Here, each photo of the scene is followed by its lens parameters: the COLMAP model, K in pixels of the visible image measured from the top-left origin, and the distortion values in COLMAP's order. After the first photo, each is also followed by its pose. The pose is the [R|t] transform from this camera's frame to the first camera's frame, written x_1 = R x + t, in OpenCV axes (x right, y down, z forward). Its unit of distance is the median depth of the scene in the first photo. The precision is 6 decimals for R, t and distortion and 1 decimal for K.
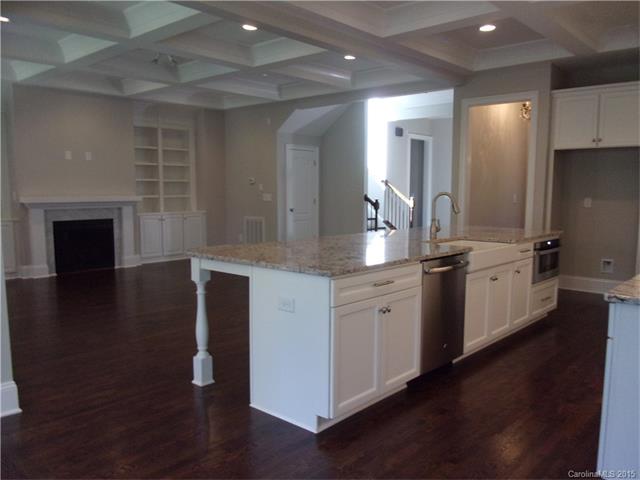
lens RADIAL K [[534.0, 0, 318.1], [0, 534.0, 244.2], [0, 0, 1]] dist [0.003162, -0.011618]
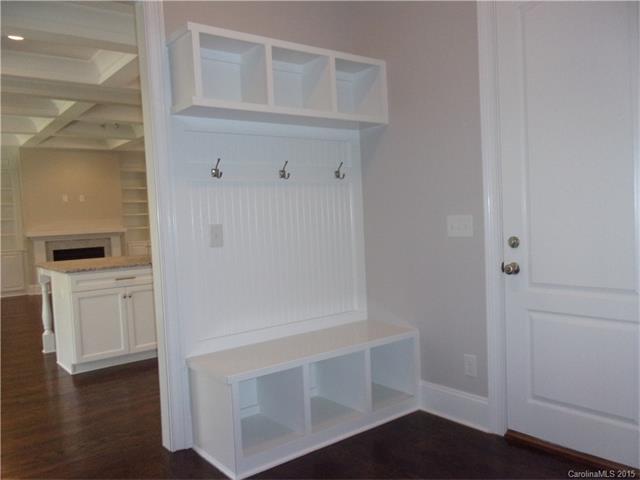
lens RADIAL K [[534.0, 0, 323.2], [0, 534.0, 245.6], [0, 0, 1]] dist [0.003162, -0.011618]
pose [[0.985179, -0.036270, -0.167649, 0.328419], [0.028646, 0.998452, -0.047675, 0.023559], [0.169119, 0.042166, 0.984693, -0.144376]]
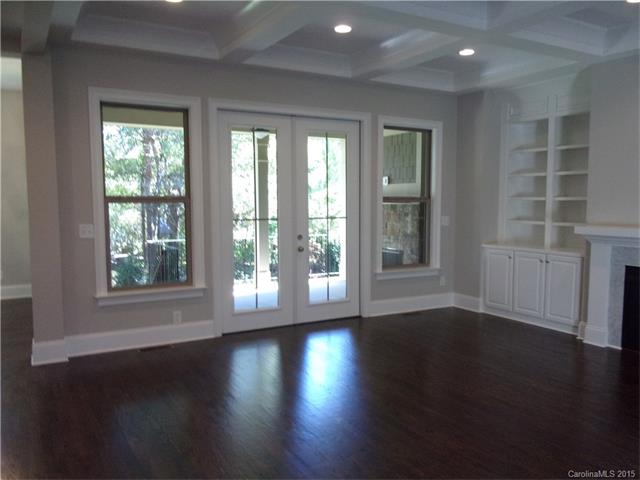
lens RADIAL K [[534.0, 0, 318.3], [0, 534.0, 242.8], [0, 0, 1]] dist [0.003162, -0.011618]
pose [[-0.311081, 0.066257, -0.948071, 0.201310], [-0.114109, 0.987746, 0.106472, -0.086959], [0.943508, 0.141305, -0.299709, 0.760516]]
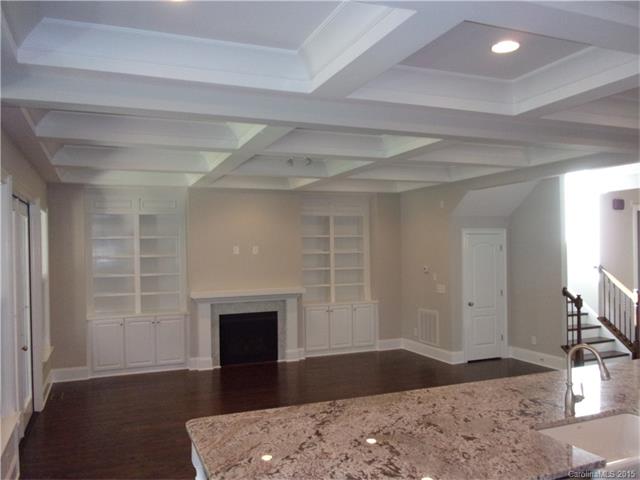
lens RADIAL K [[534.0, 0, 320.0], [0, 534.0, 244.7], [0, 0, 1]] dist [0.003162, -0.011618]
pose [[0.900904, -0.017437, -0.433668, 0.118539], [-0.030012, 0.994298, -0.102325, -0.070640], [0.432980, 0.105200, 0.895244, 0.130347]]
